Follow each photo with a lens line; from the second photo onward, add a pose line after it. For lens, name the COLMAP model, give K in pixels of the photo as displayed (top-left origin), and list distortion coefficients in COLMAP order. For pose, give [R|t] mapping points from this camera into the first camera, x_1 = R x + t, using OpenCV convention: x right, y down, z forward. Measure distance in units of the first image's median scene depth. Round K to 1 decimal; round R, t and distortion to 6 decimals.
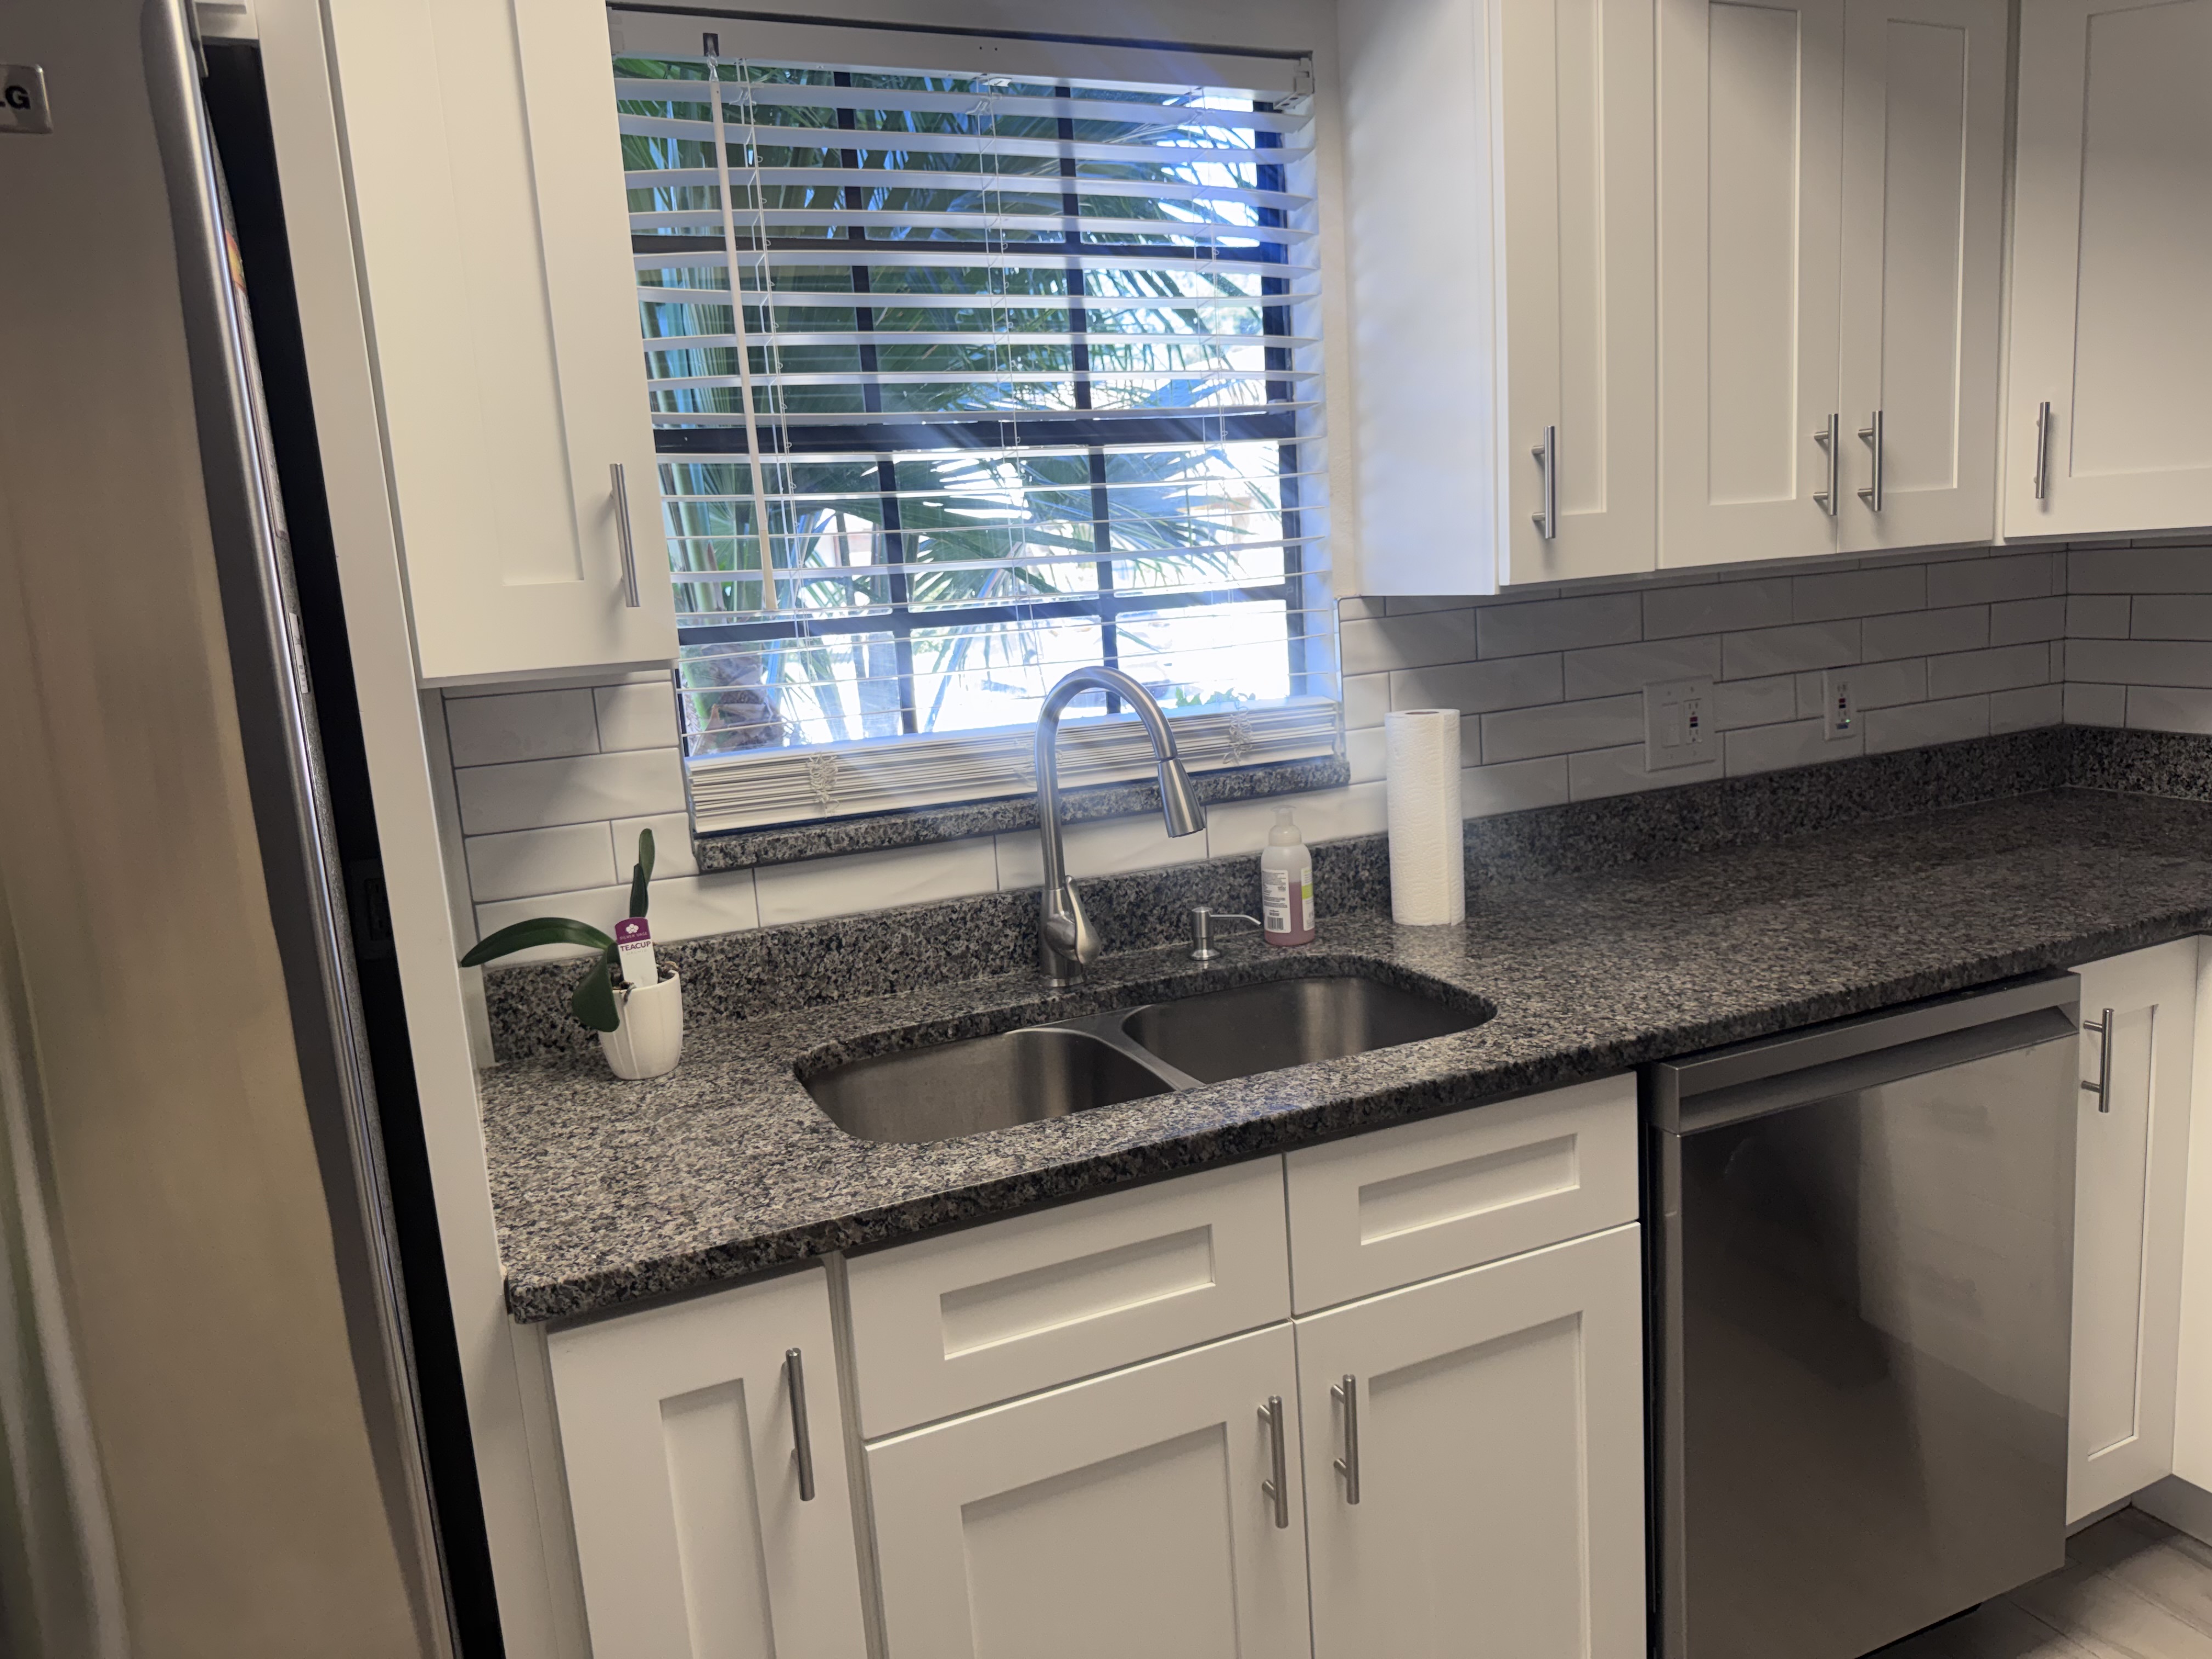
lens RADIAL K [[1582.8, 0, 1107.2], [0, 1582.8, 826.6], [0, 0, 1]] dist [0.088352, -0.106164]
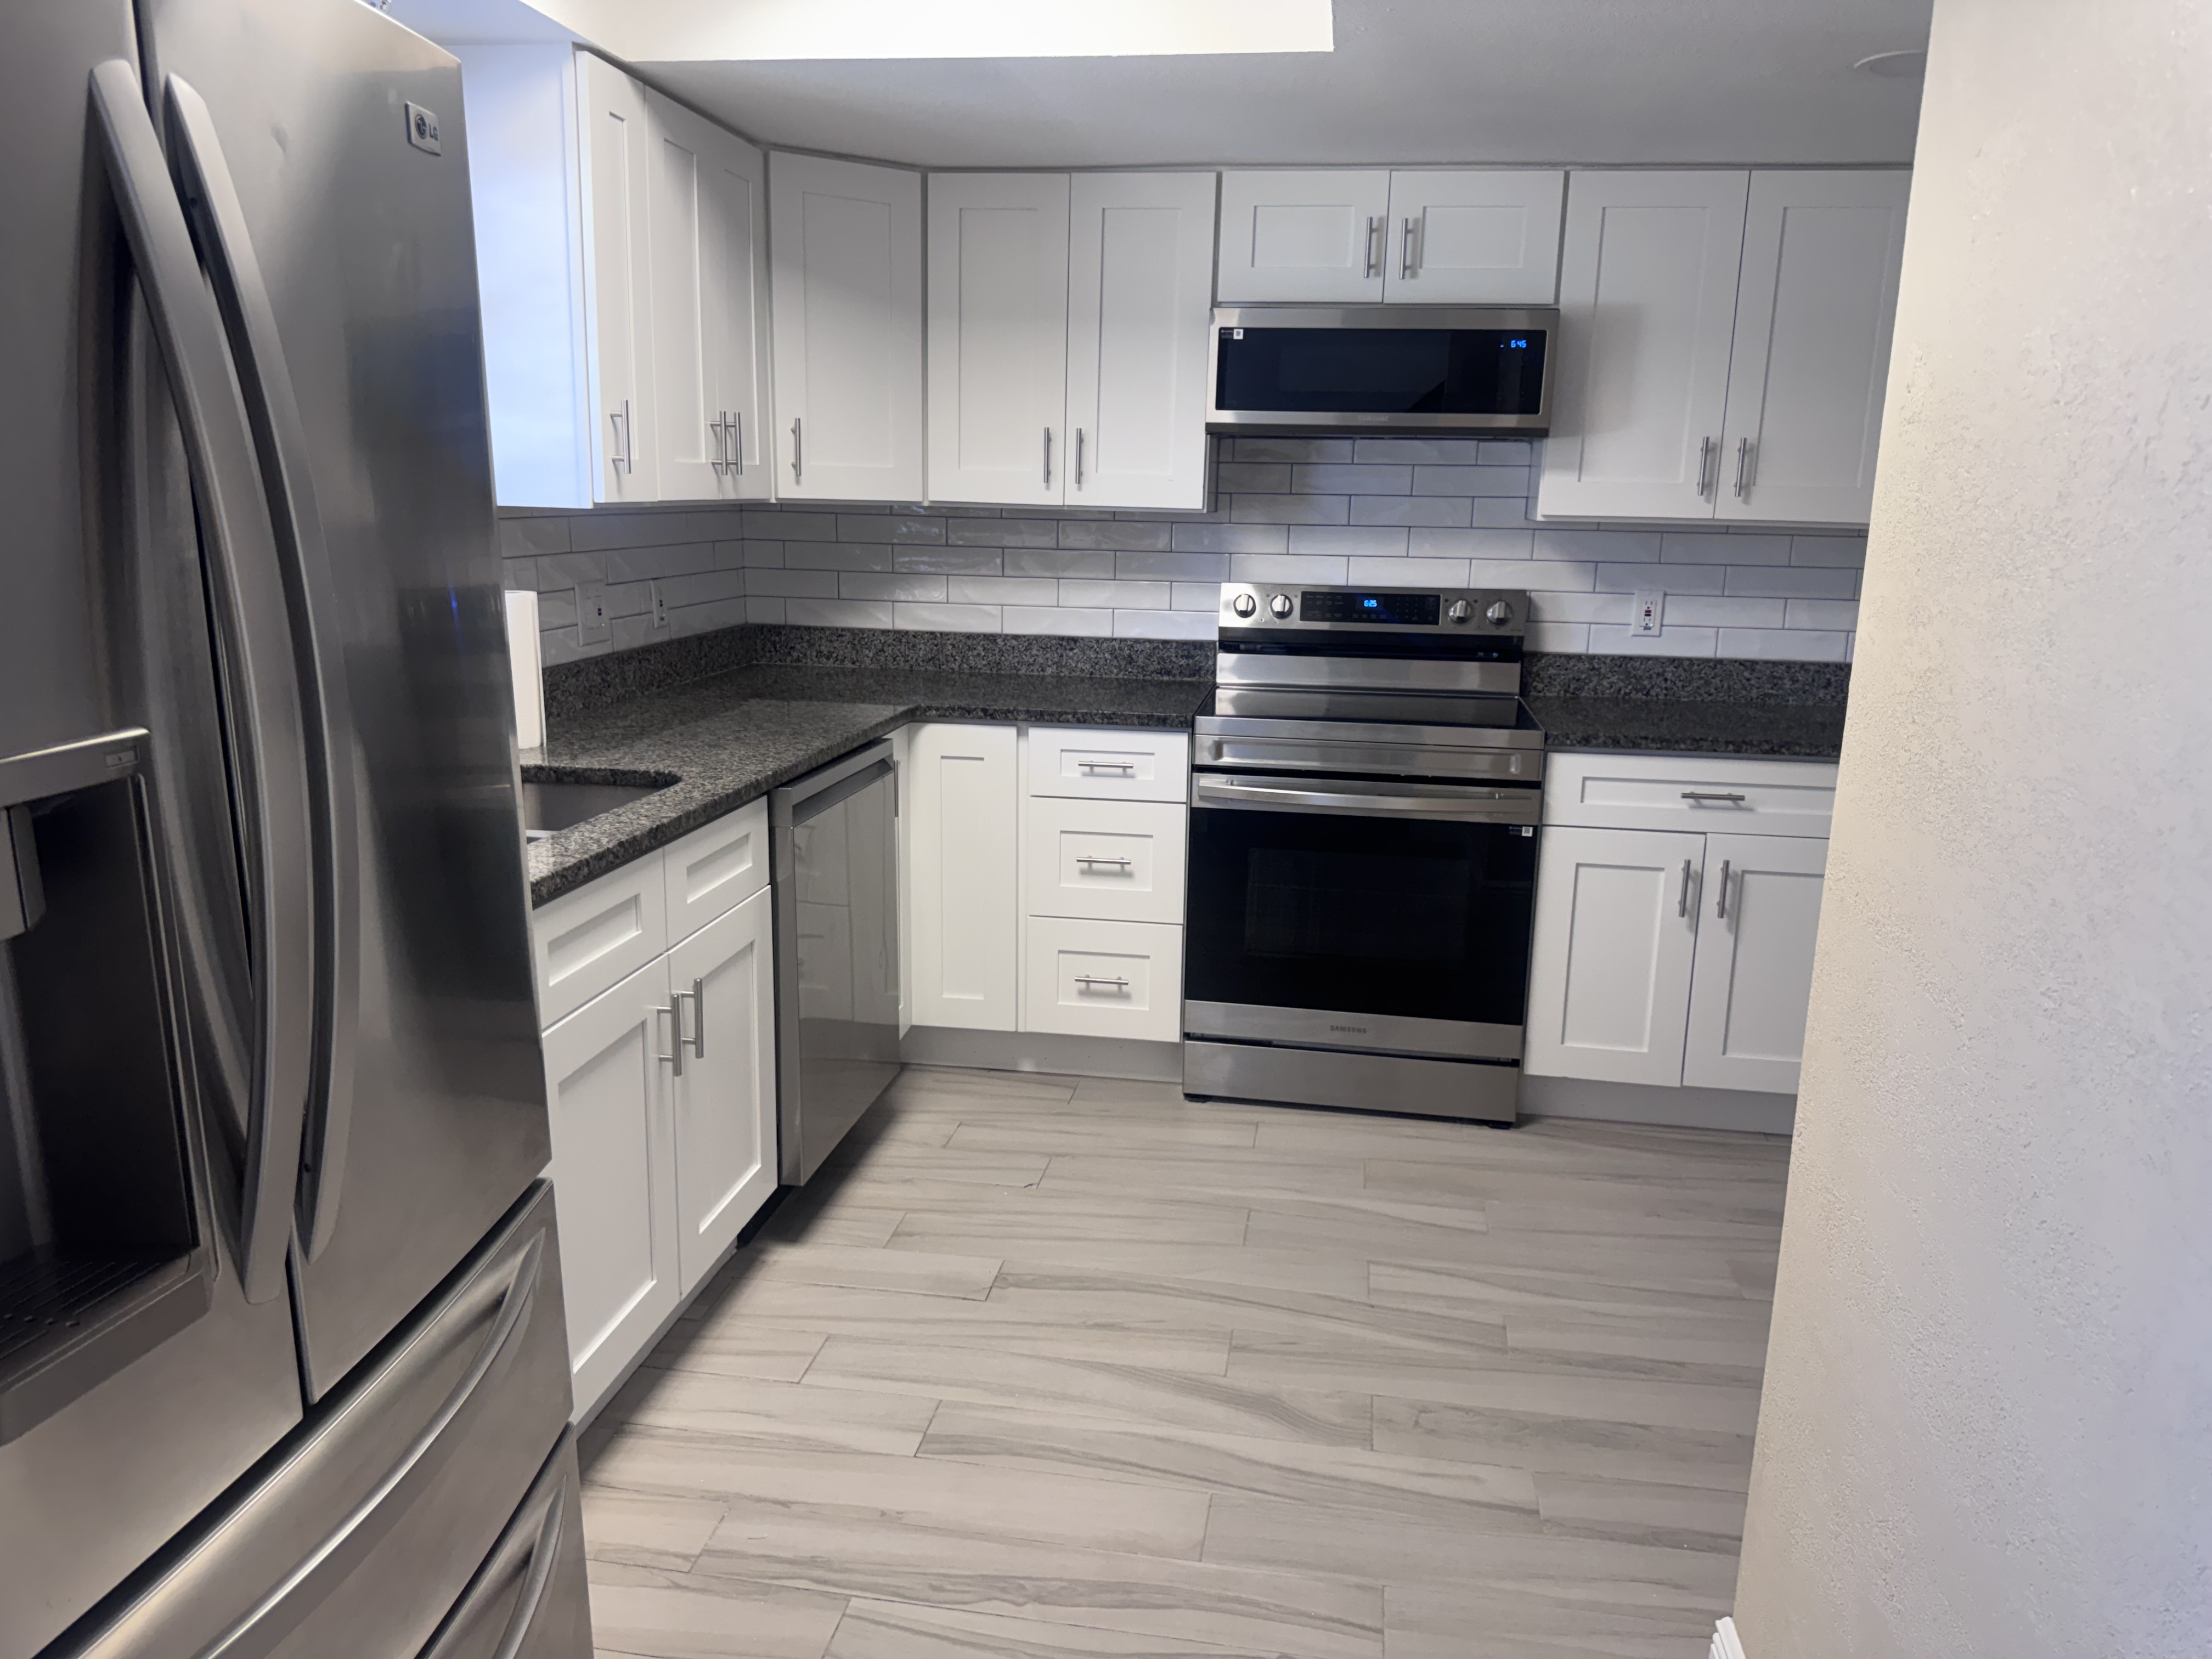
lens RADIAL K [[1582.8, 0, 1103.5], [0, 1582.8, 834.4], [0, 0, 1]] dist [0.088352, -0.106164]
pose [[0.560359, -0.105938, 0.821447, -0.685648], [0.085197, 0.993898, 0.070060, 0.083532], [-0.823856, 0.030727, 0.565965, -0.203660]]
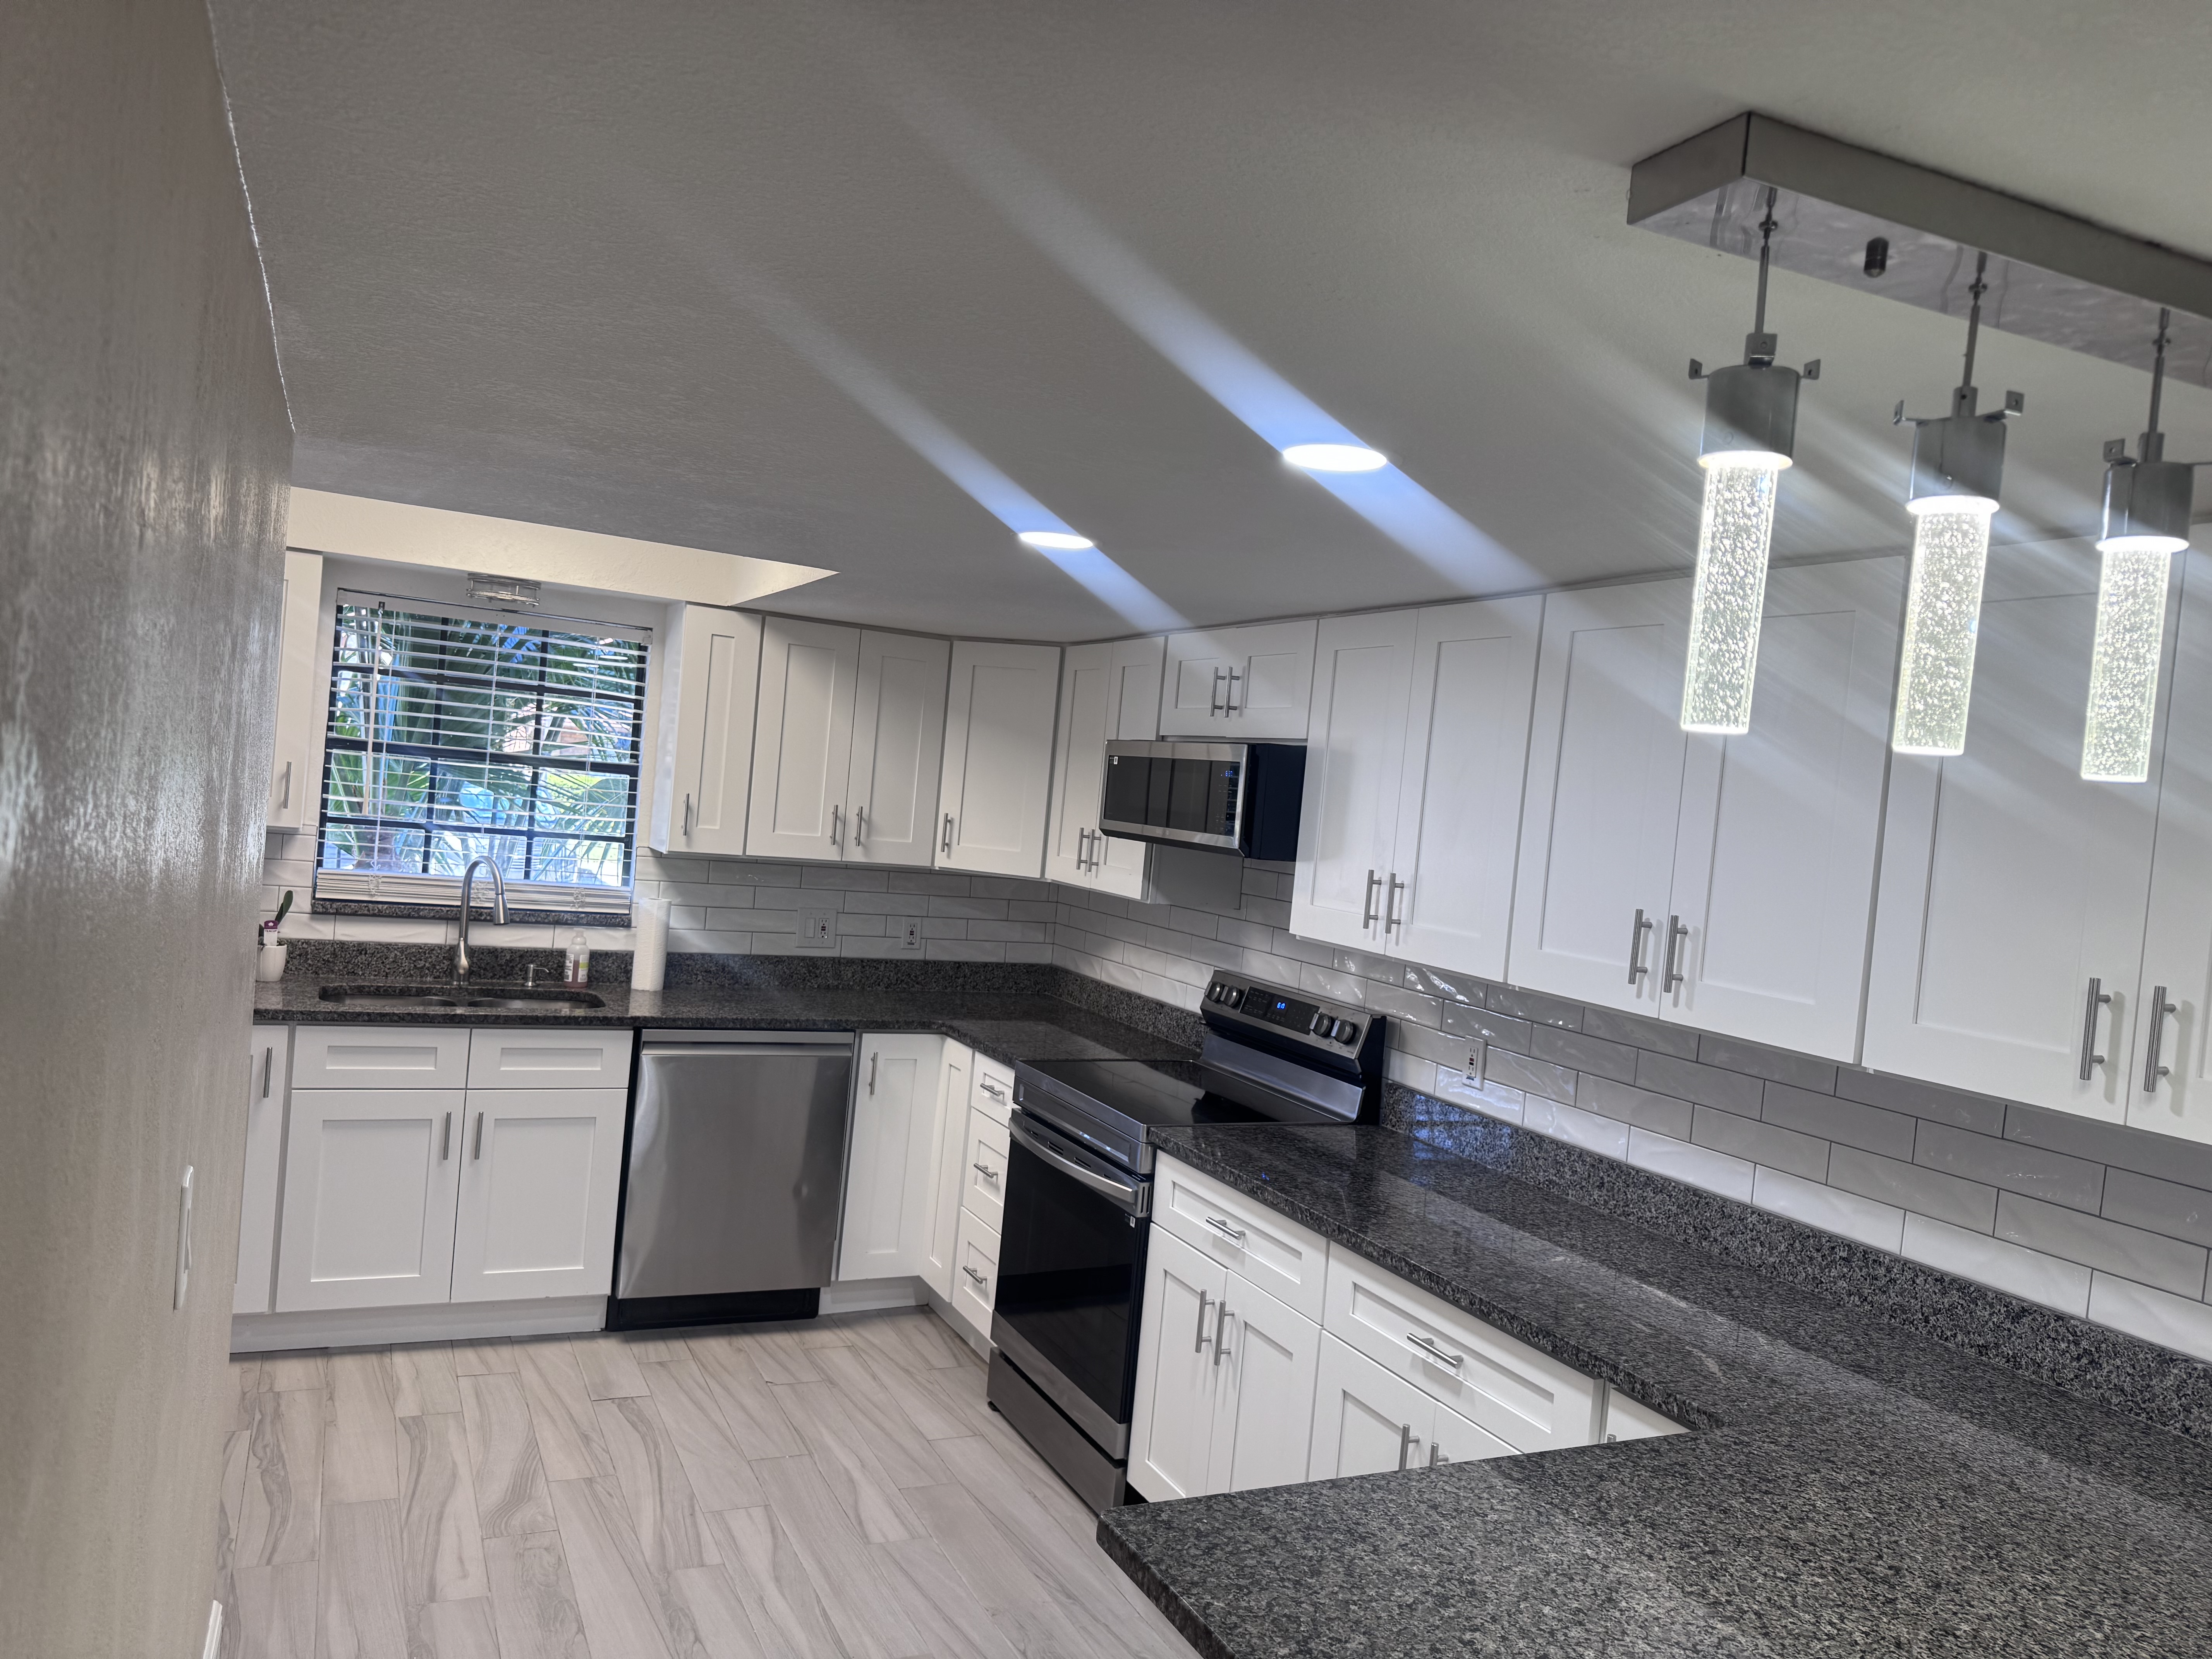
lens RADIAL K [[1582.8, 0, 1033.7], [0, 1582.8, 852.6], [0, 0, 1]] dist [0.088352, -0.106164]
pose [[0.988931, 0.147391, -0.017051, 0.803922], [-0.148352, 0.980245, -0.130813, 0.086452], [-0.002567, 0.131894, 0.991260, -1.368258]]
